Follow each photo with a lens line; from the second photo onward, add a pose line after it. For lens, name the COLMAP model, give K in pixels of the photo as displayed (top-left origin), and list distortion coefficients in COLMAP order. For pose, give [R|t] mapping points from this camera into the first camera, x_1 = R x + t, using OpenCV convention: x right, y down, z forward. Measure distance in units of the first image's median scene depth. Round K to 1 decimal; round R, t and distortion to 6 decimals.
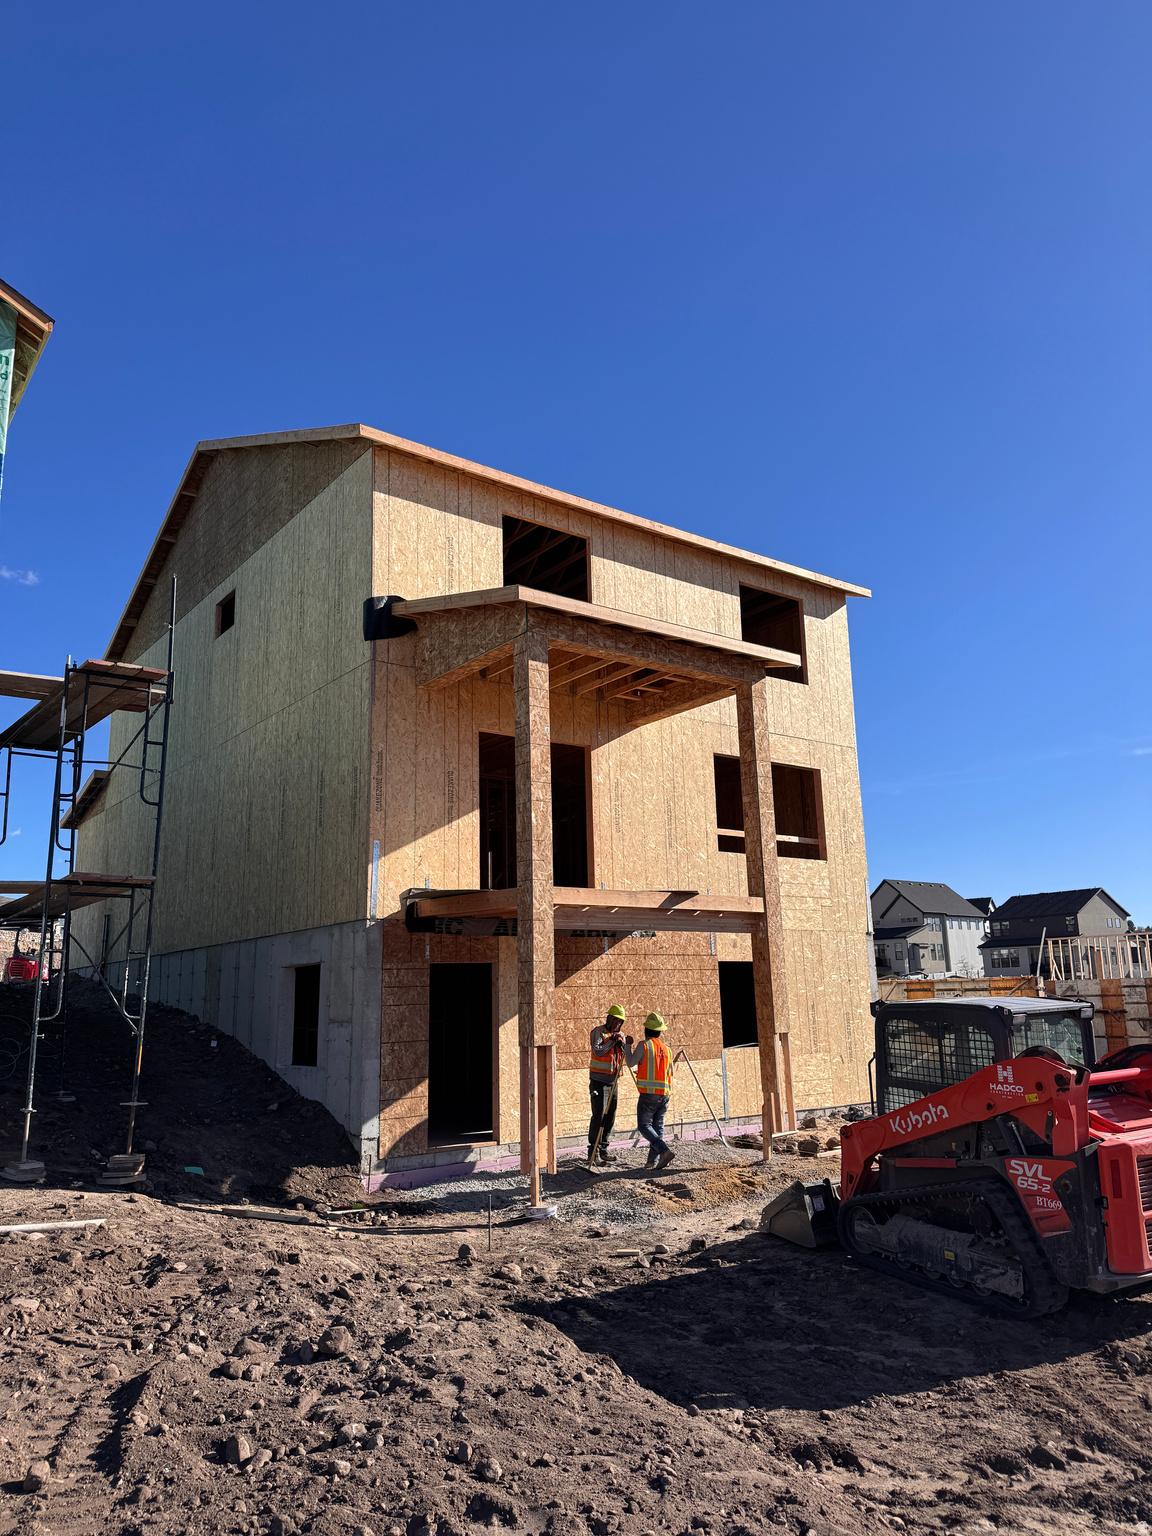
lens RADIAL K [[1070.5, 0, 554.9], [0, 1070.5, 732.2], [0, 0, 1]] dist [0.057347, -0.060096]
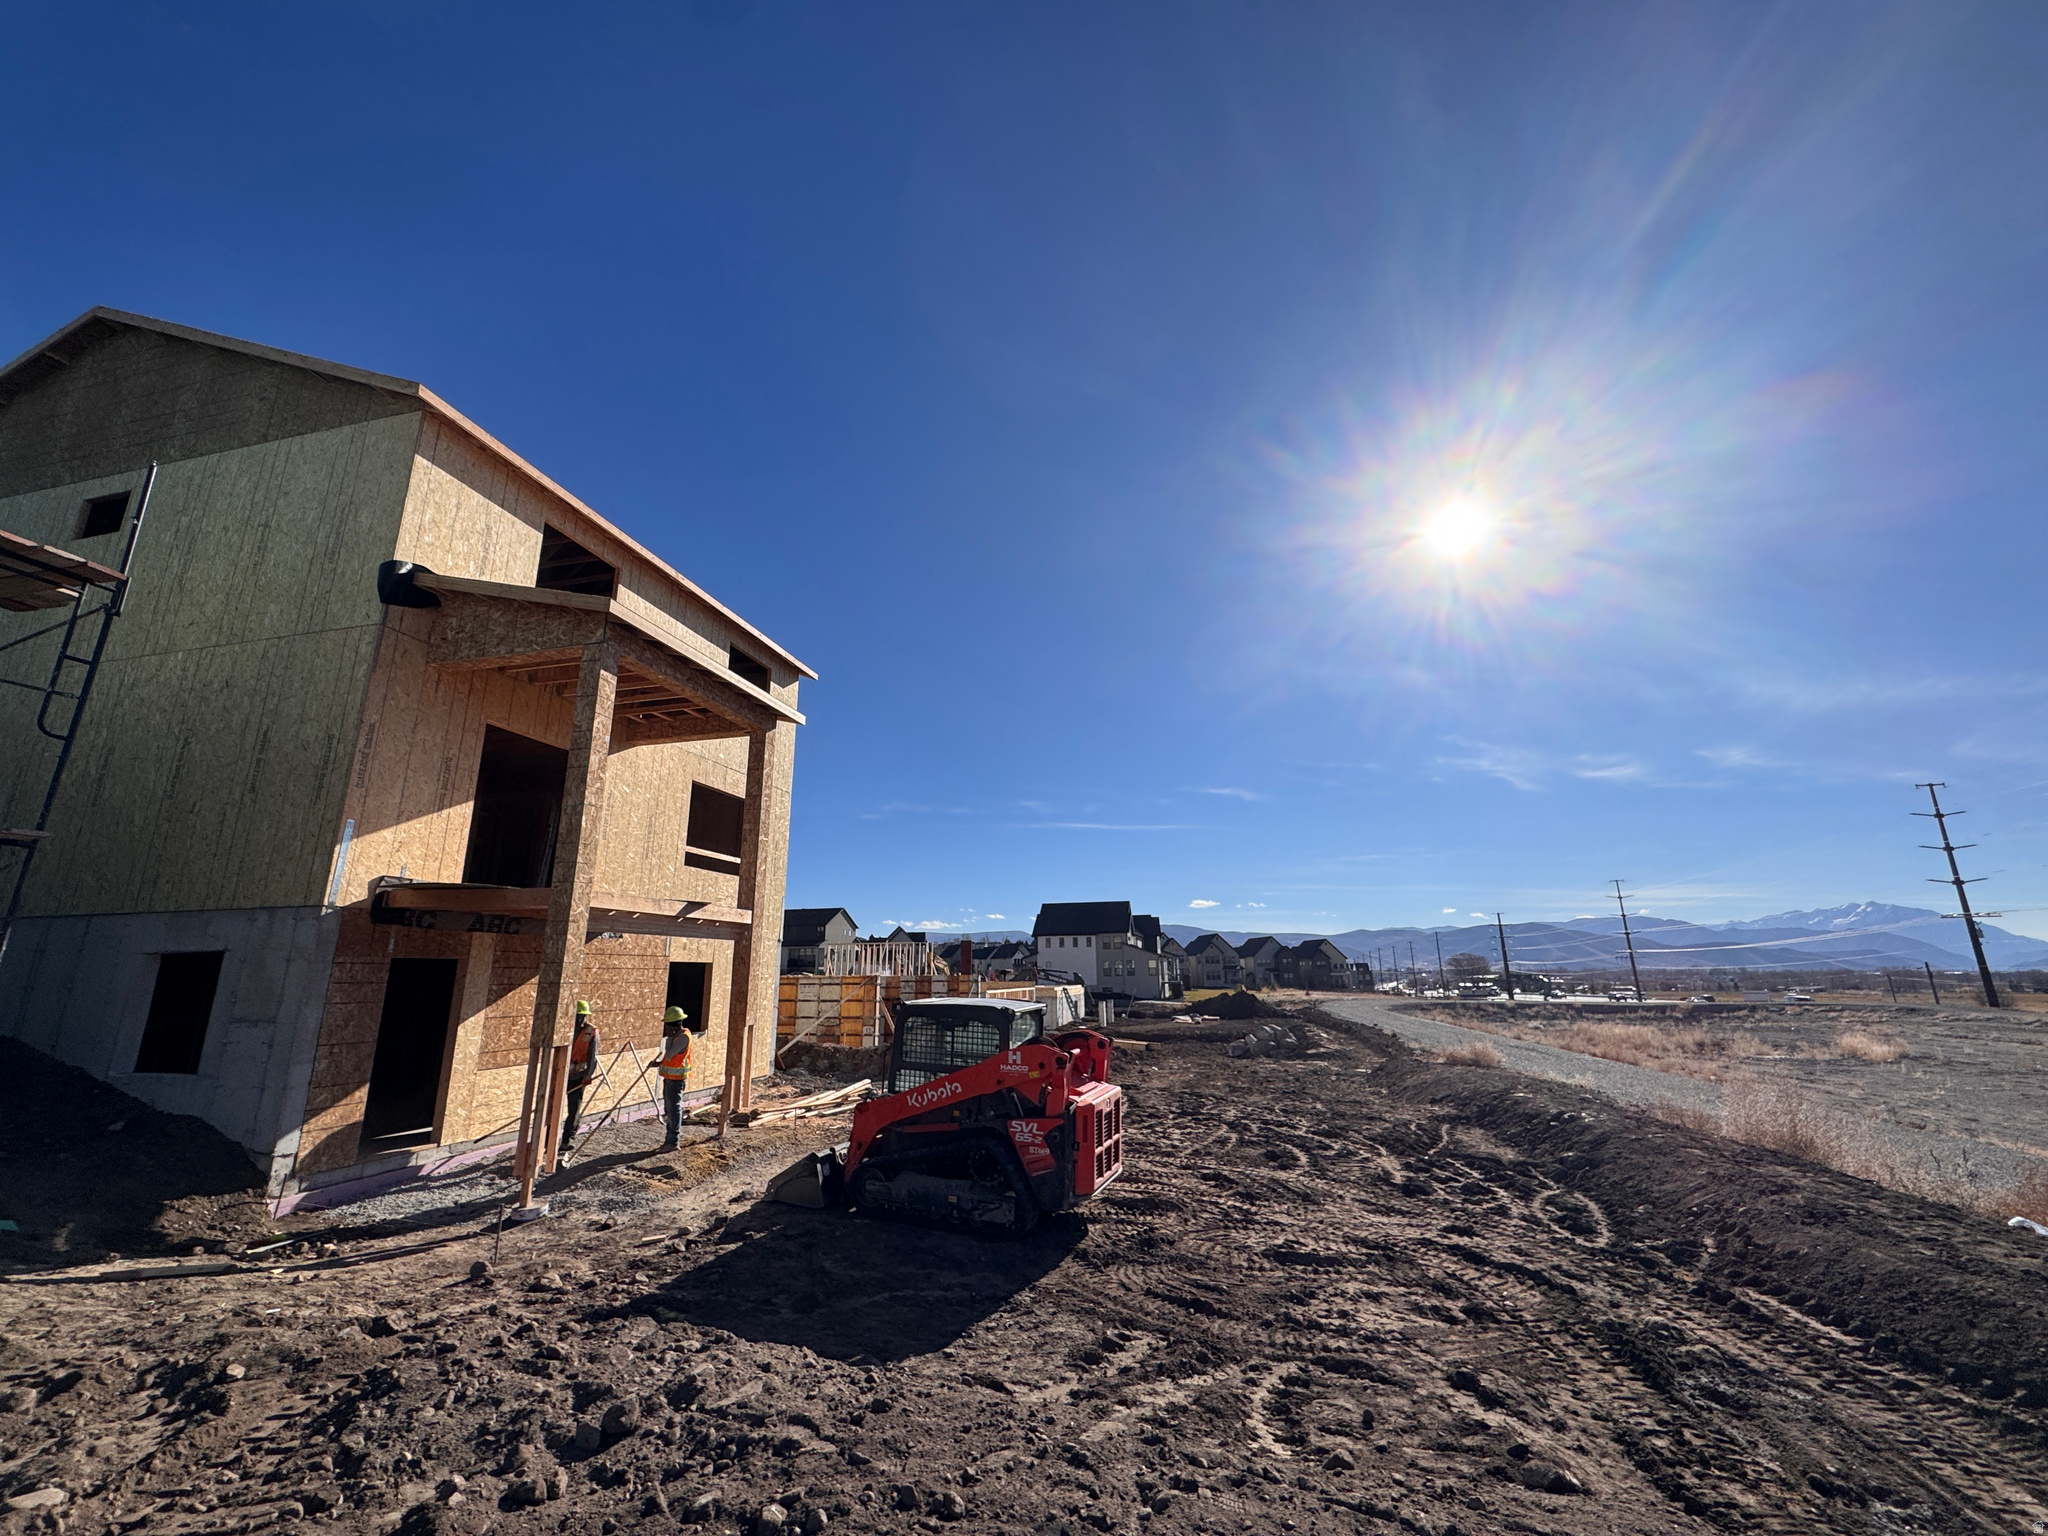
lens RADIAL K [[821.2, 0, 1018.7], [0, 821.2, 745.7], [0, 0, 1]] dist [-0.010577, 0.002553]
pose [[0.768090, 0.187561, 0.612258, -0.179000], [-0.161558, 0.981971, -0.098143, 0.017049], [-0.619627, -0.023533, 0.784544, 0.115786]]
